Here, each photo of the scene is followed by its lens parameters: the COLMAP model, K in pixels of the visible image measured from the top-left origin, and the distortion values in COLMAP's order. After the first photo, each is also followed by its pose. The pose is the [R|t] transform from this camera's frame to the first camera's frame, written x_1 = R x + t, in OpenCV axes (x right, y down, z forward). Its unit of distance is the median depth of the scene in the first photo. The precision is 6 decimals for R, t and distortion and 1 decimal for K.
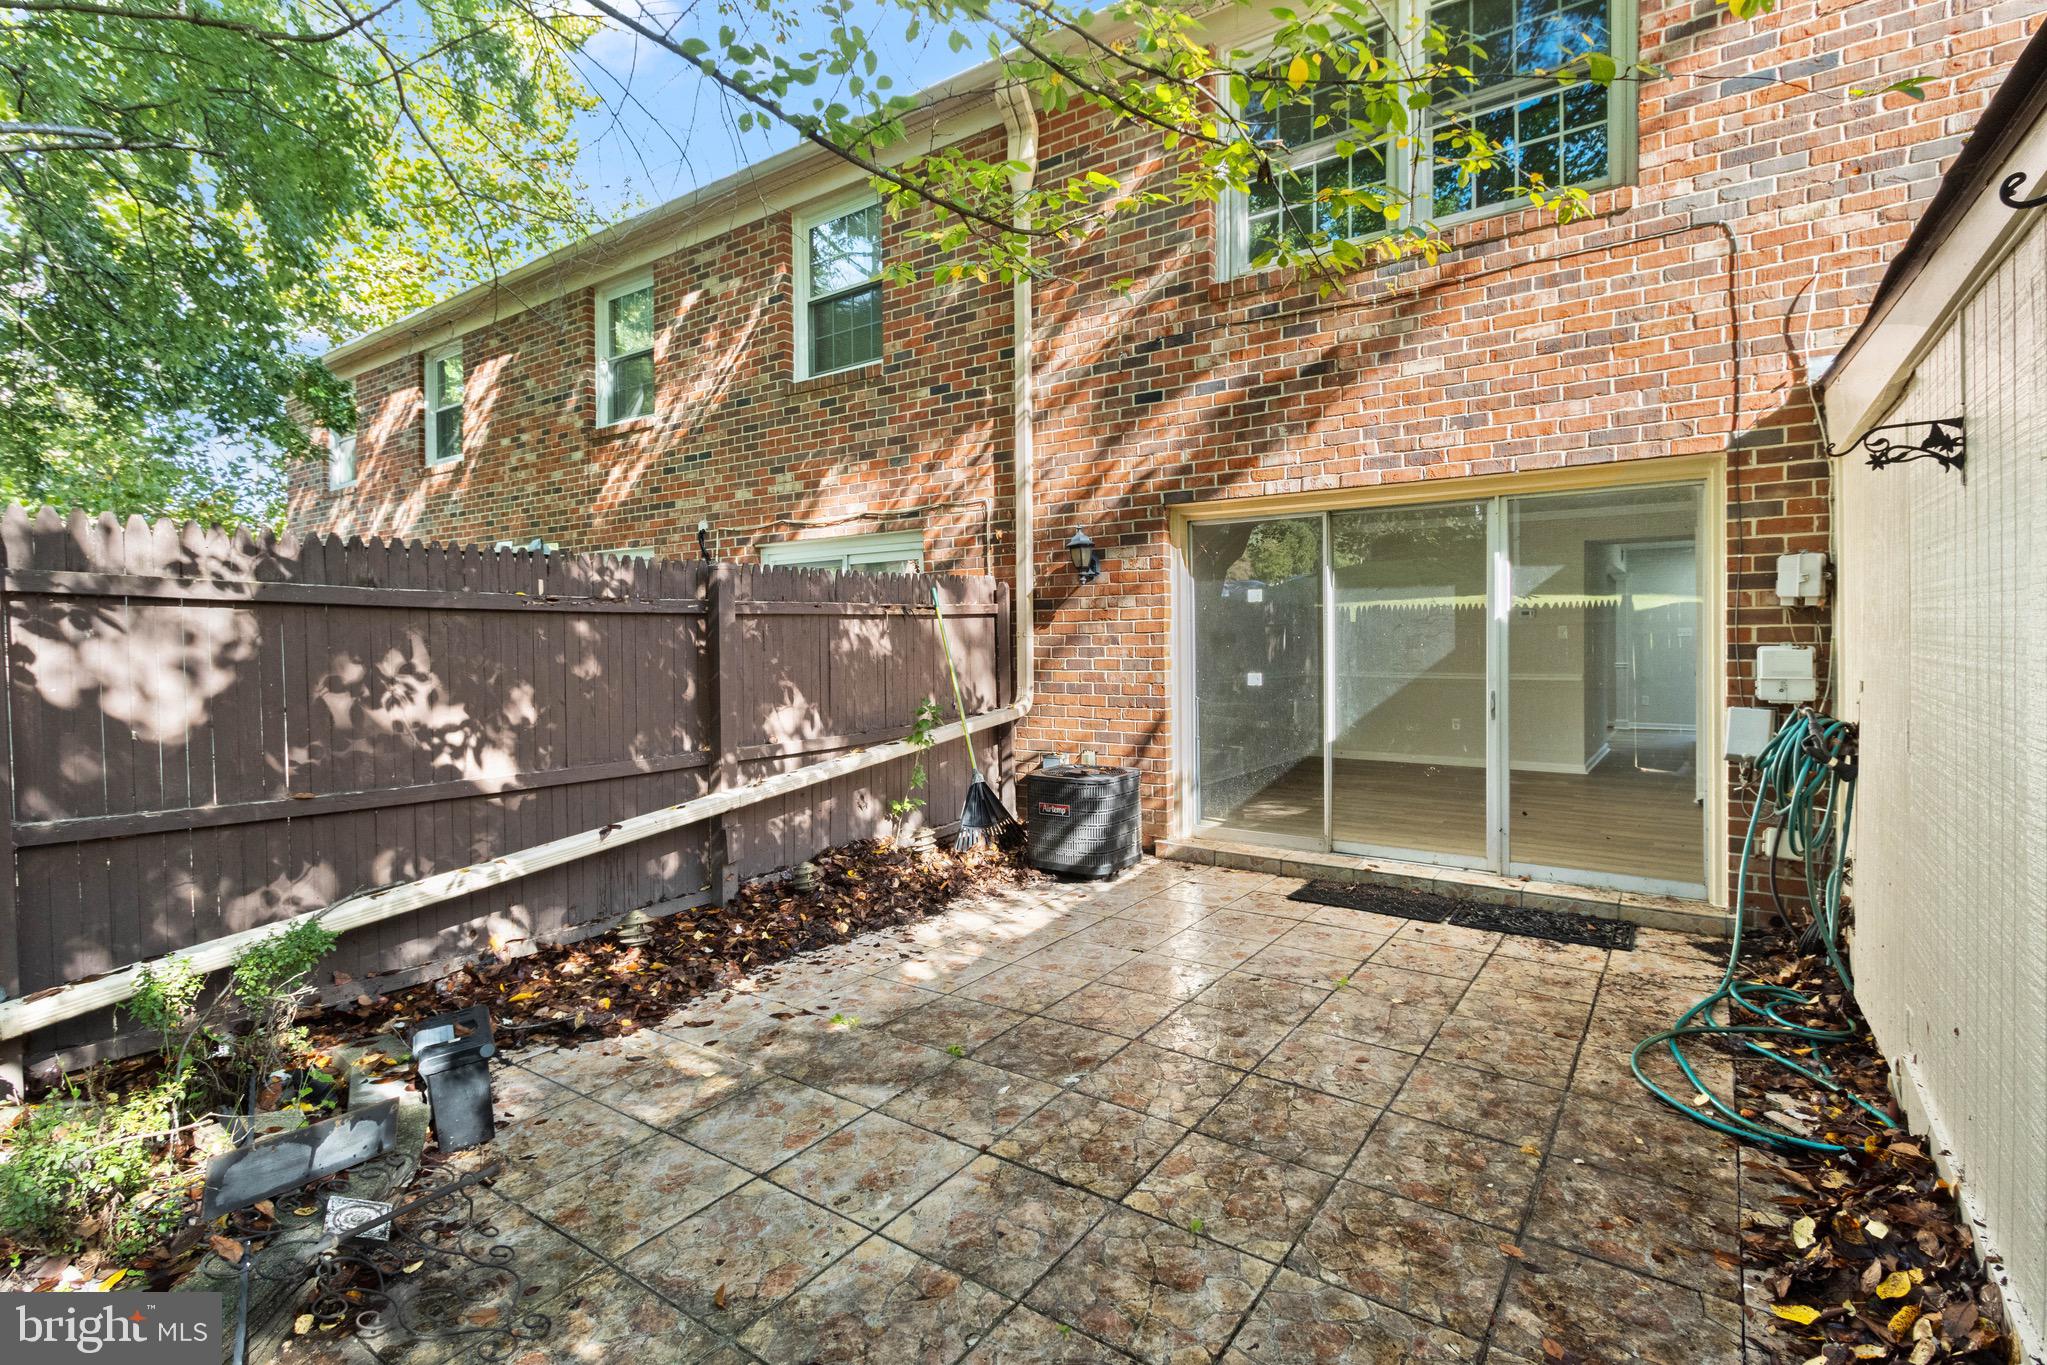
lens RADIAL K [[958.4, 0, 1028.0], [0, 958.4, 641.8], [0, 0, 1]] dist [0.003020, -0.001307]
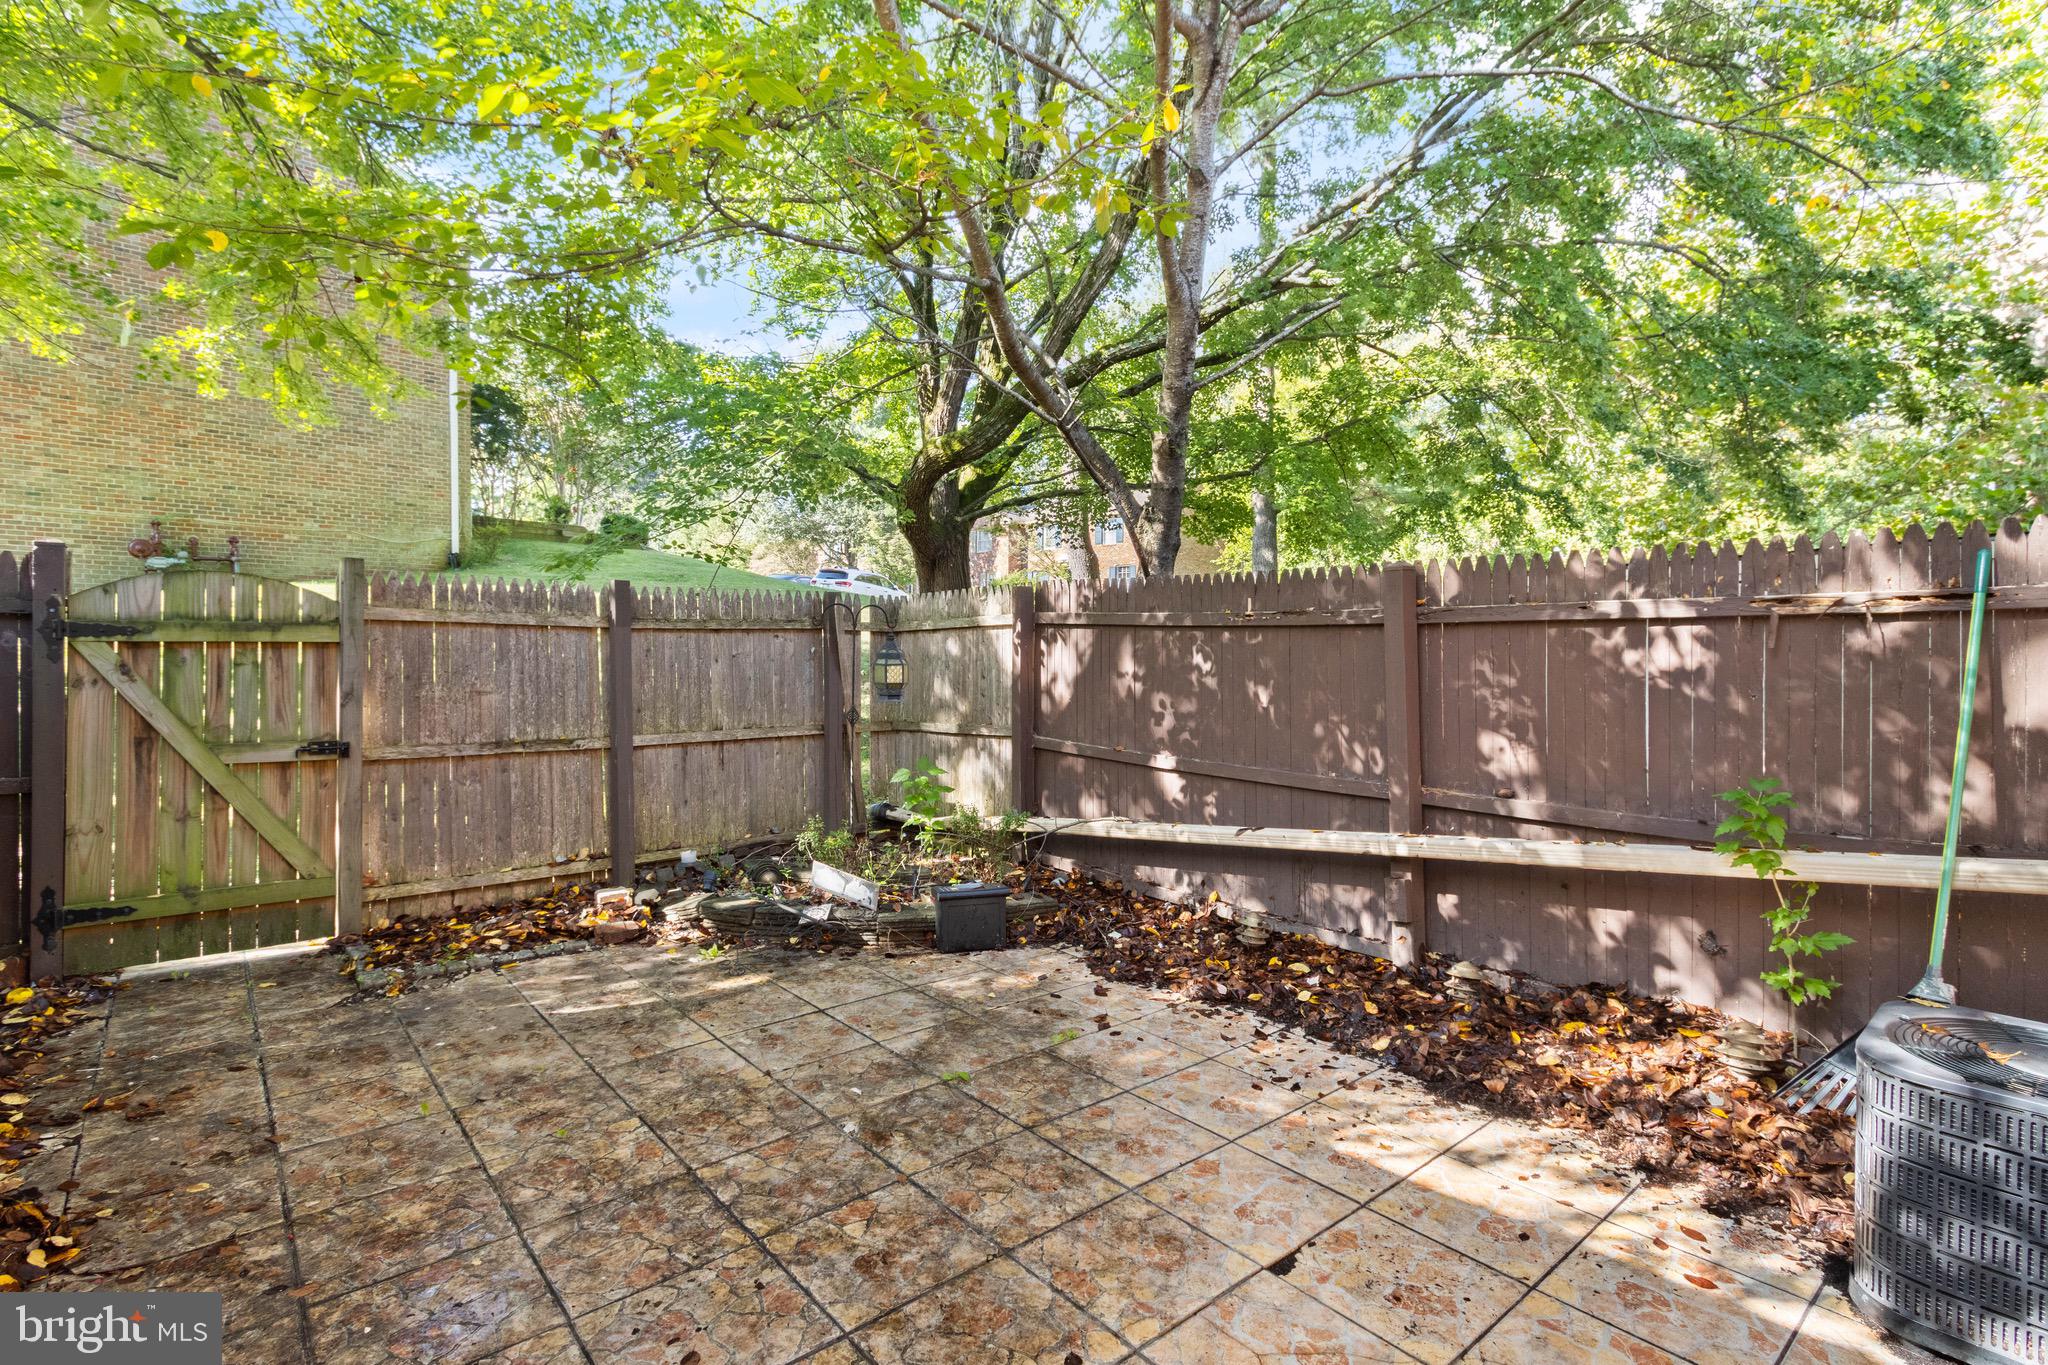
lens RADIAL K [[968.9, 0, 1031.7], [0, 968.9, 670.3], [0, 0, 1]] dist [-0.003148, -0.001261]
pose [[-0.233392, 0.032296, -0.971846, 0.914616], [-0.015949, 0.999187, 0.037035, -0.022434], [0.972252, 0.024143, -0.232687, 1.401094]]
